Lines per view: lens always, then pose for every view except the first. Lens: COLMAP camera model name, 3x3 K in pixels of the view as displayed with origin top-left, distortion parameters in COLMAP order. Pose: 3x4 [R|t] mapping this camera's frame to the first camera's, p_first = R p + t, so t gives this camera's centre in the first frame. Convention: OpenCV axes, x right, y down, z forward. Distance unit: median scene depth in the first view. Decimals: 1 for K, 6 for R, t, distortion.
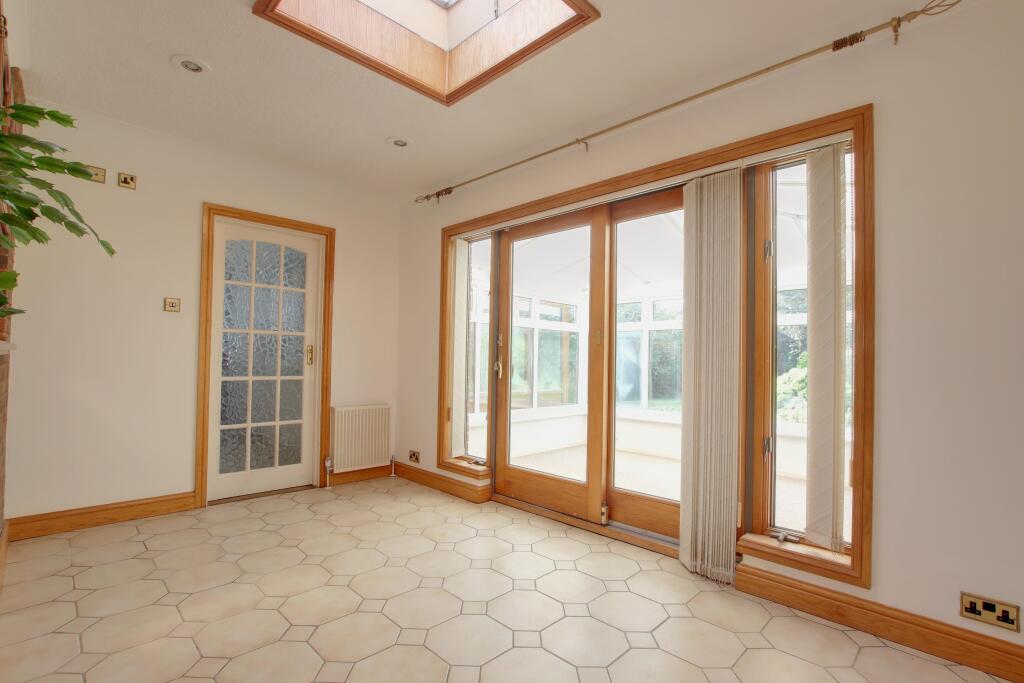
lens RADIAL K [[473.4, 0, 510.5], [0, 473.4, 349.3], [0, 0, 1]] dist [-0.031493, 0.004079]
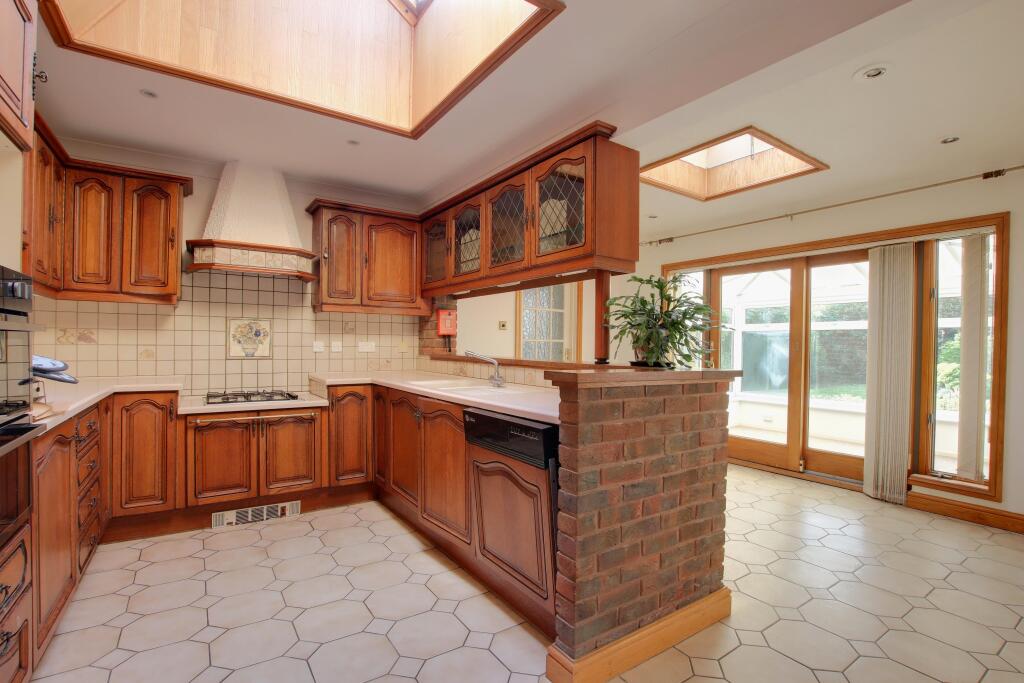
lens RADIAL K [[473.4, 0, 510.2], [0, 473.4, 348.1], [0, 0, 1]] dist [-0.031493, 0.004079]
pose [[0.981037, -0.000339, -0.193822, -0.525772], [0.005378, 0.999661, 0.025474, -0.079972], [0.193747, -0.026034, 0.980706, -0.778065]]
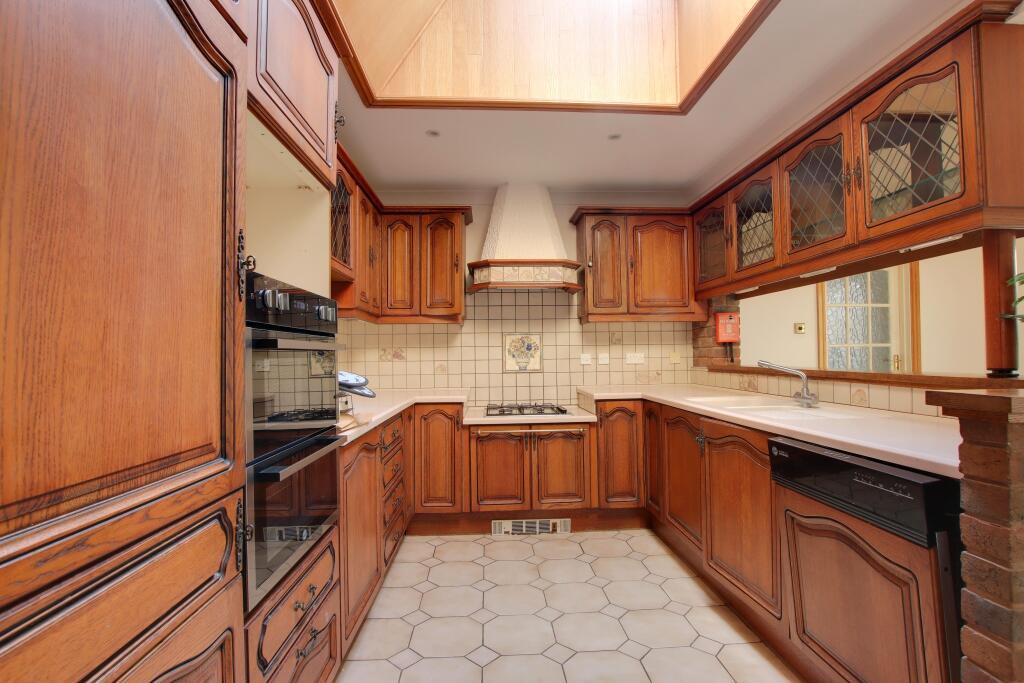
lens RADIAL K [[473.4, 0, 512.9], [0, 473.4, 350.2], [0, 0, 1]] dist [-0.031493, 0.004079]
pose [[0.742716, -0.030843, -0.668895, -0.610773], [0.036543, 0.999317, -0.005502, -0.077246], [0.668608, -0.020357, 0.743336, -0.650151]]
